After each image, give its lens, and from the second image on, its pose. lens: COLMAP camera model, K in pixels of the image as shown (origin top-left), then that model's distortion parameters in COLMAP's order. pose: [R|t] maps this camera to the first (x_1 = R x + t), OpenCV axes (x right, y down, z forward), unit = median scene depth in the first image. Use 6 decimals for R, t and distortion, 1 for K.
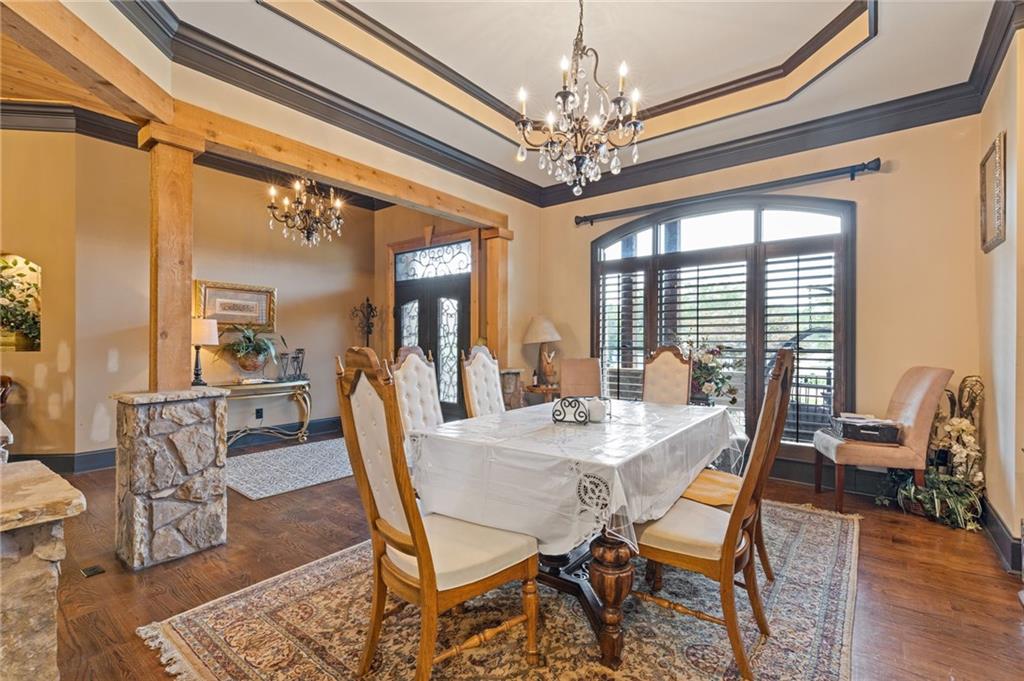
lens RADIAL K [[461.9, 0, 510.6], [0, 461.9, 350.5], [0, 0, 1]] dist [0.003392, -0.000108]
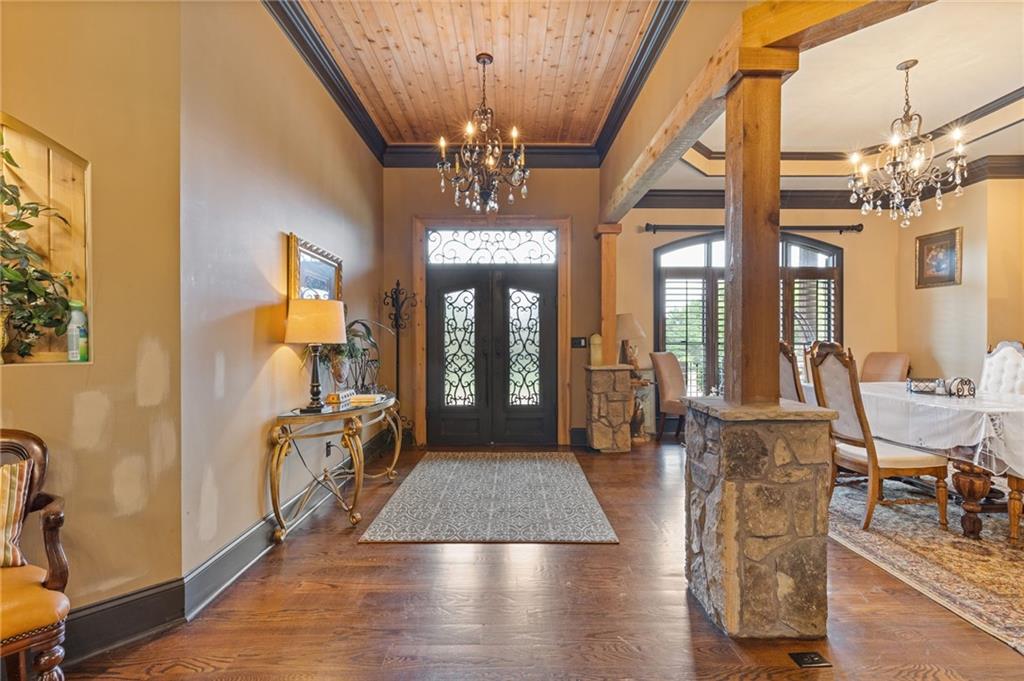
lens RADIAL K [[461.9, 0, 510.6], [0, 461.9, 350.5], [0, 0, 1]] dist [0.003392, -0.000108]
pose [[0.775441, -0.018503, 0.631149, -0.972904], [0.014676, 0.999829, 0.011281, -0.007220], [-0.631249, 0.000515, 0.775580, 0.424458]]
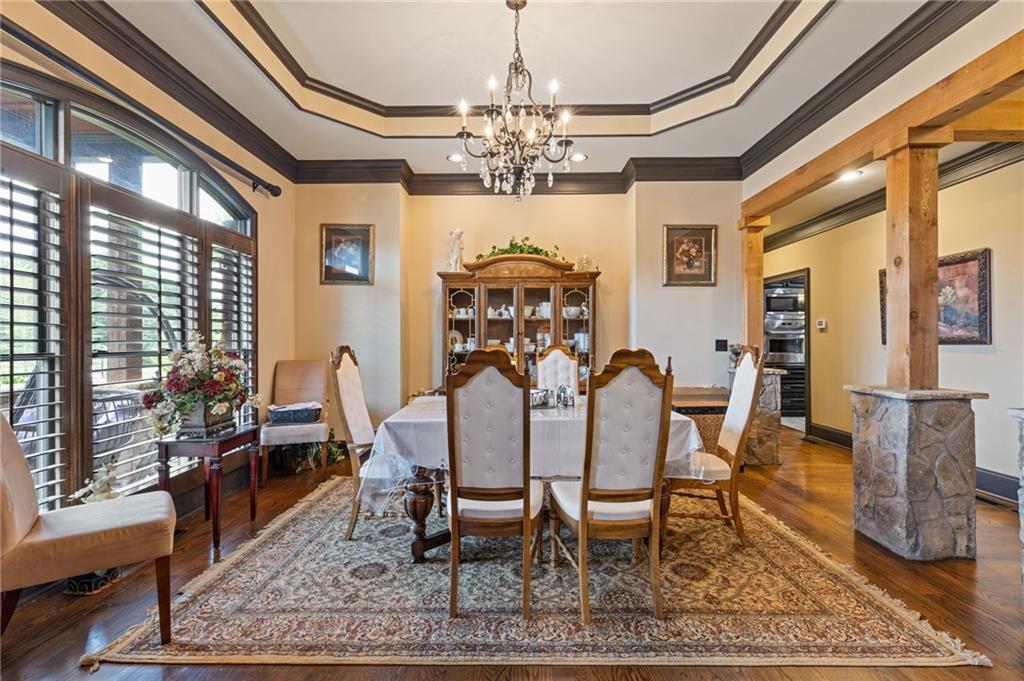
lens RADIAL K [[454.0, 0, 523.6], [0, 454.0, 338.1], [0, 0, 1]] dist [0.009375, 0.000046]
pose [[-0.632207, -0.001719, 0.774797, -0.420430], [0.011369, 0.999869, 0.011495, -0.025850], [-0.774716, 0.016076, -0.632105, 1.028141]]
